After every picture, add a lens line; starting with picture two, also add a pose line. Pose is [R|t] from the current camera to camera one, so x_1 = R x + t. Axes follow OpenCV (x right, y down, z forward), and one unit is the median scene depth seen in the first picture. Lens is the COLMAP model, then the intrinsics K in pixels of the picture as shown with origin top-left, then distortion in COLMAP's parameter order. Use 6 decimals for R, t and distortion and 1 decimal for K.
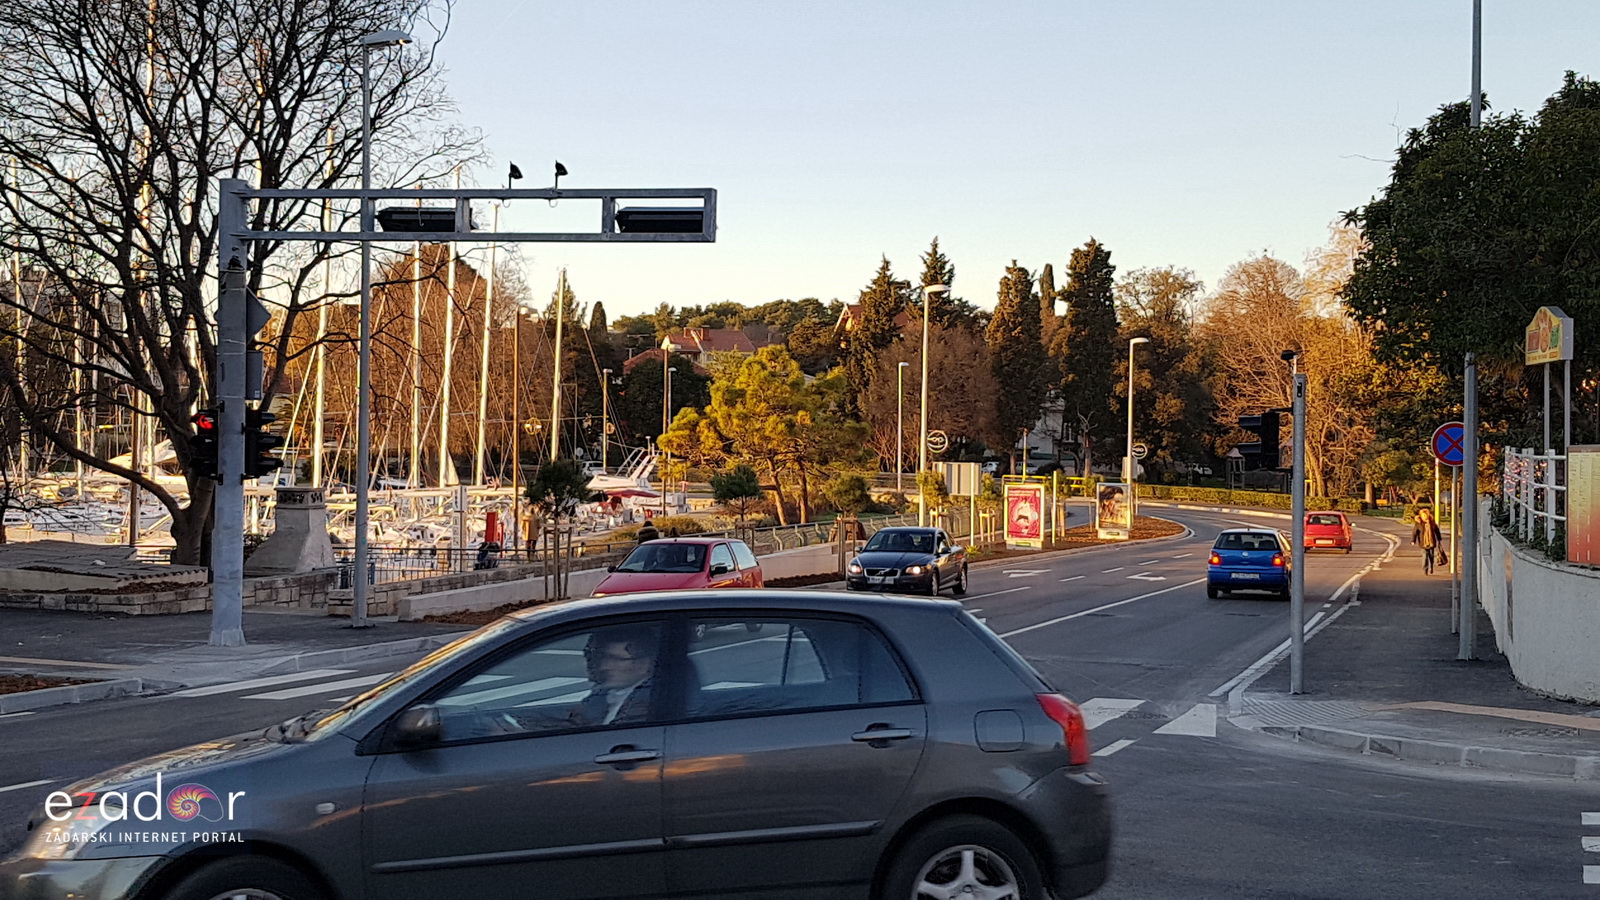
lens RADIAL K [[1941.6, 0, 760.0], [0, 1941.6, 432.6], [0, 0, 1]] dist [0.293121, -0.635716]
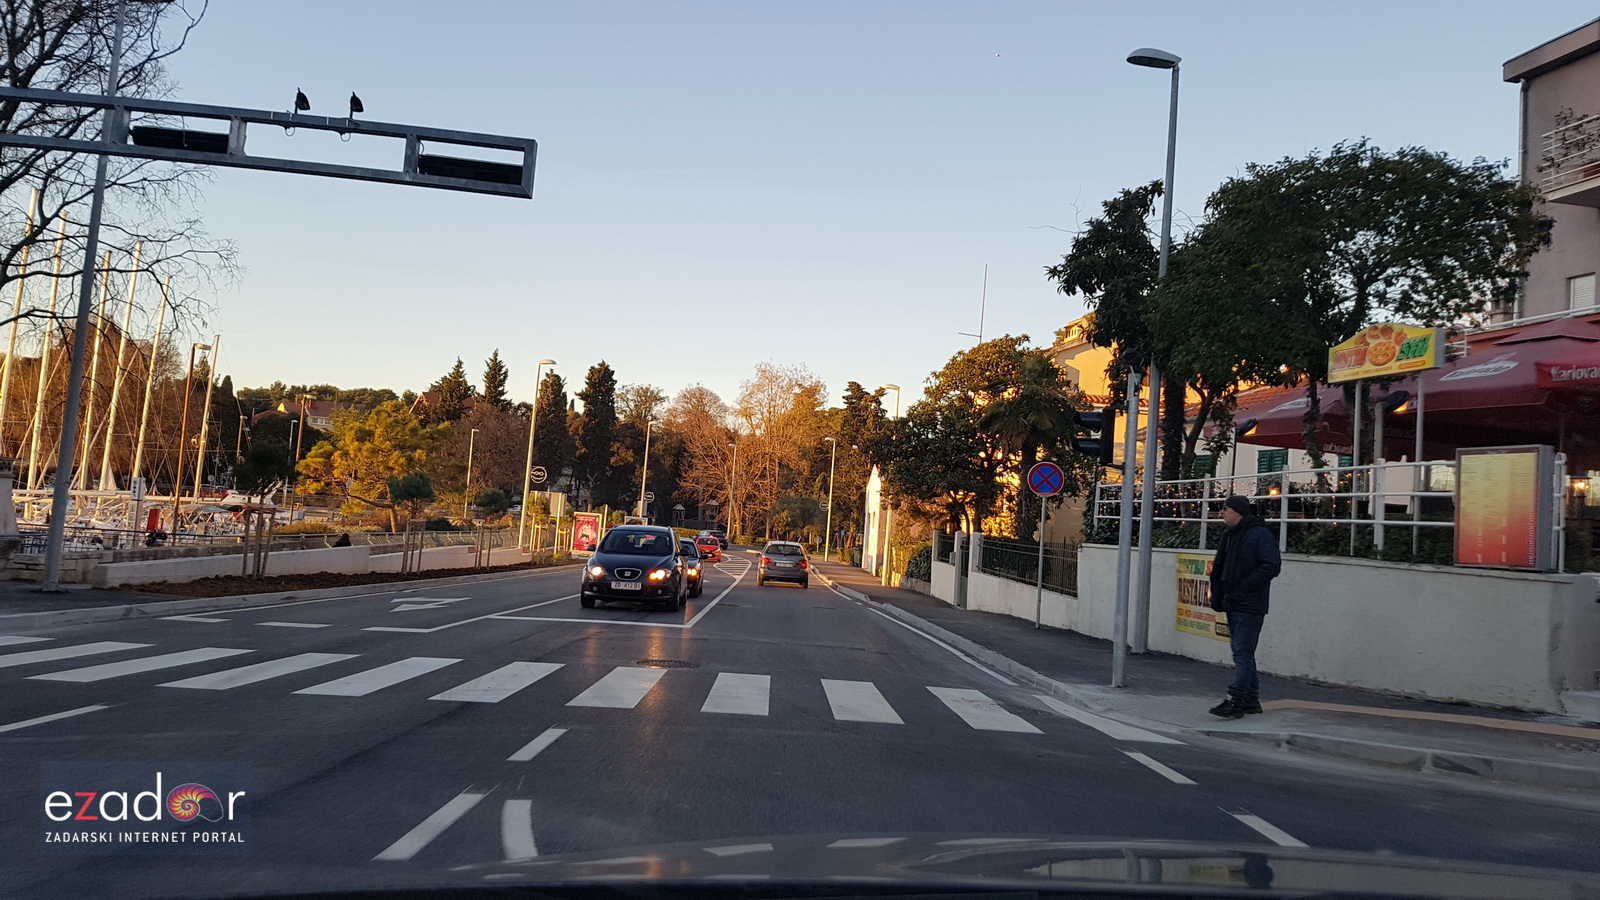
lens RADIAL K [[1209.8, 0, 788.9], [0, 1209.8, 424.8], [0, 0, 1]] dist [0.185947, -0.335207]
pose [[0.935547, 0.084784, 0.342875, -0.034093], [-0.064655, 0.995468, -0.069739, 0.015652], [-0.347233, 0.043076, 0.936789, 0.131544]]
